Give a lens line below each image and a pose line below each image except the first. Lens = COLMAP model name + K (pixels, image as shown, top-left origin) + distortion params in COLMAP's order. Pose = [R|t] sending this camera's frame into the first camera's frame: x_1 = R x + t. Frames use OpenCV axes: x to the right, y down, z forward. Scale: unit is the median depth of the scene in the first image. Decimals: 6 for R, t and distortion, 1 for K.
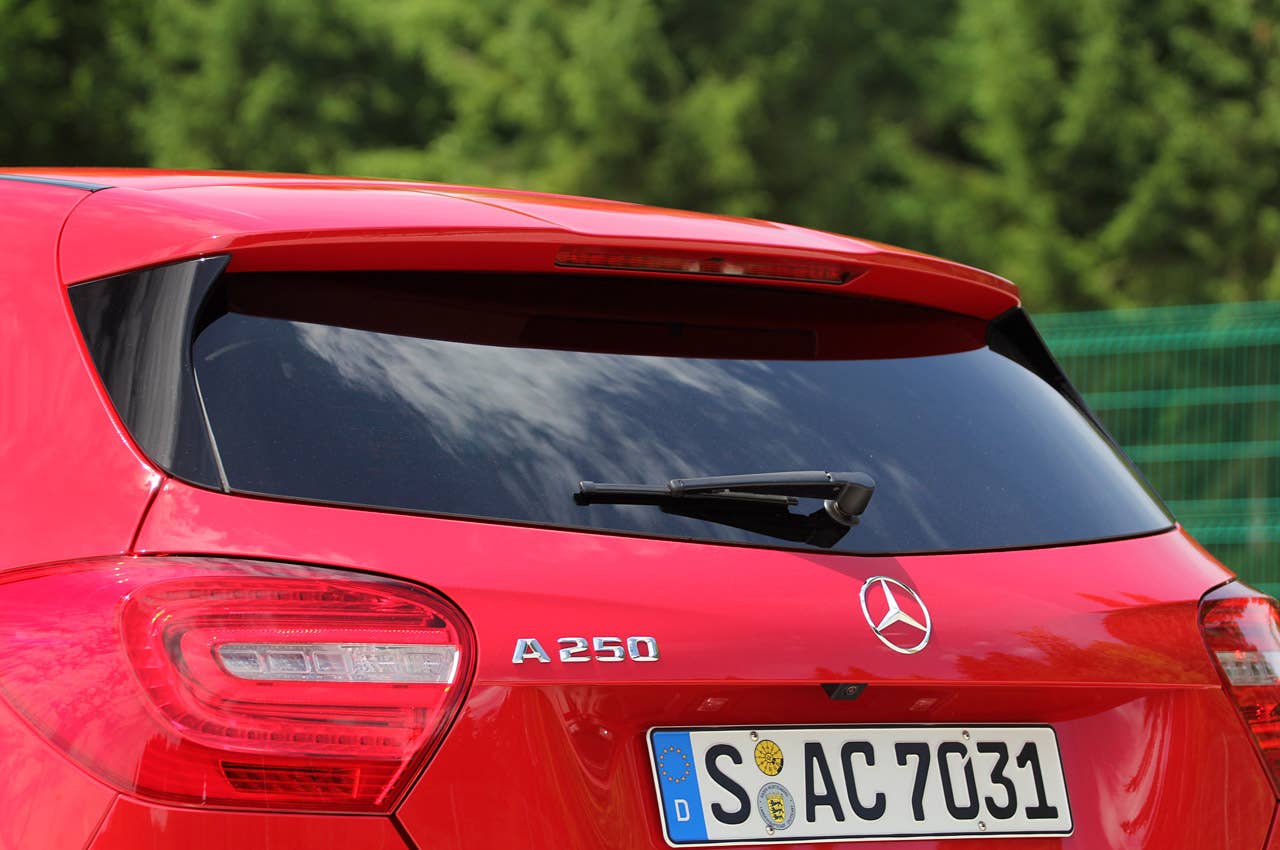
lens RADIAL K [[5803.7, 0, 639.5], [0, 5803.7, 424.9], [0, 0, 1]] dist [-0.169910, 0.000000]
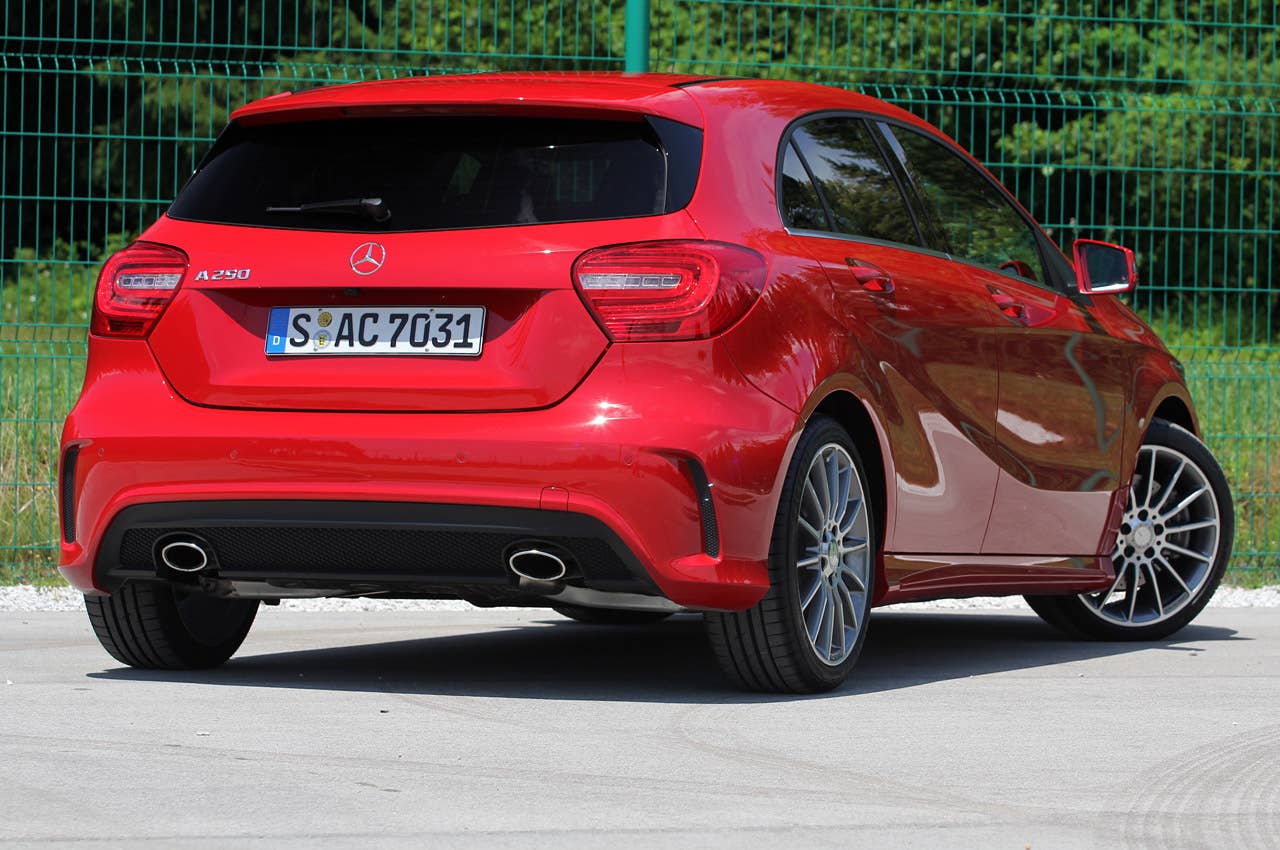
lens RADIAL K [[5803.7, 0, 639.9], [0, 5803.7, 424.6], [0, 0, 1]] dist [-0.169910, 0.000000]
pose [[0.456846, 0.002033, -0.889543, 2.190451], [0.029810, 0.999401, 0.017594, 0.061851], [0.889046, -0.034555, 0.456512, 0.020691]]
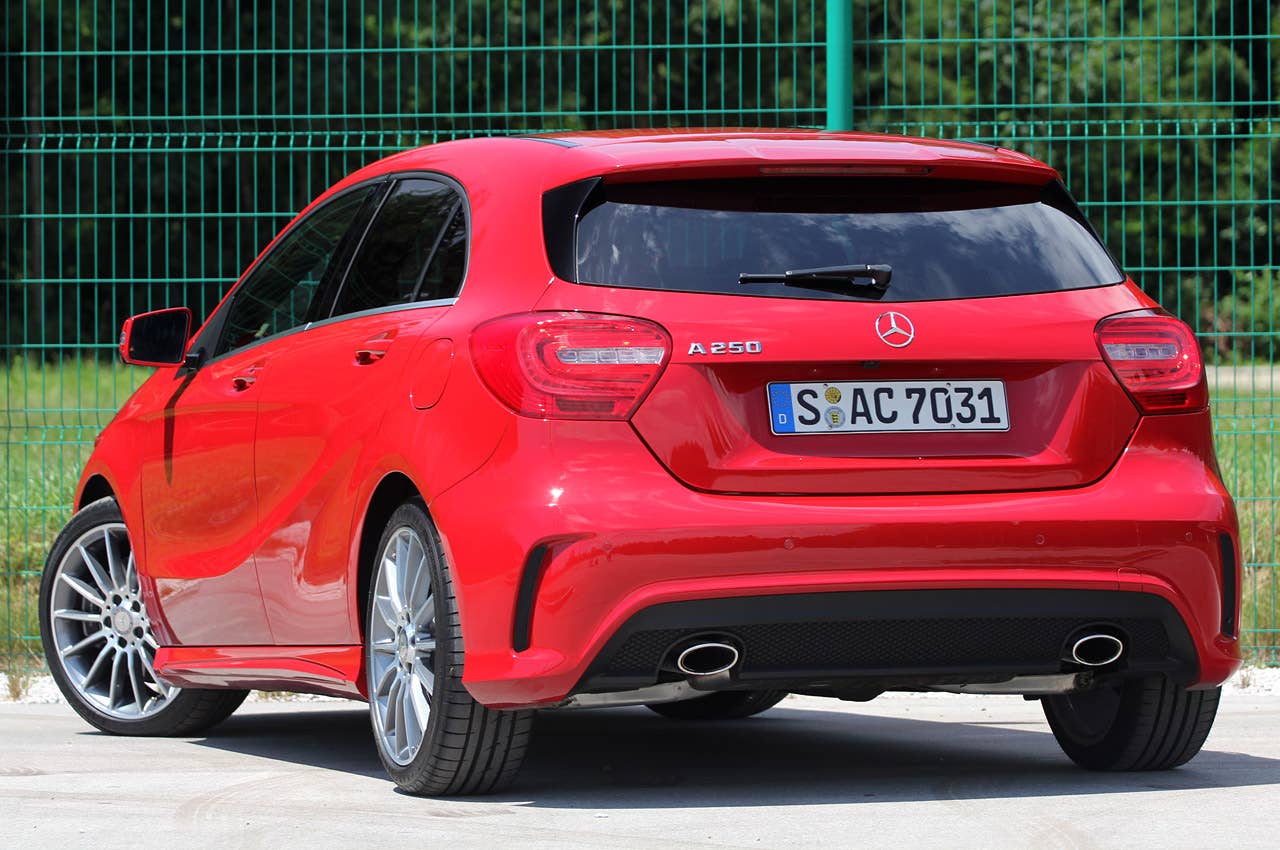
lens RADIAL K [[5803.7, 0, 640.8], [0, 5803.7, 424.8], [0, 0, 1]] dist [-0.169910, 0.000000]
pose [[0.927646, -0.020493, -0.372899, 0.772199], [0.034116, 0.998968, 0.029971, -0.000260], [0.371900, -0.040524, 0.927388, -1.071006]]
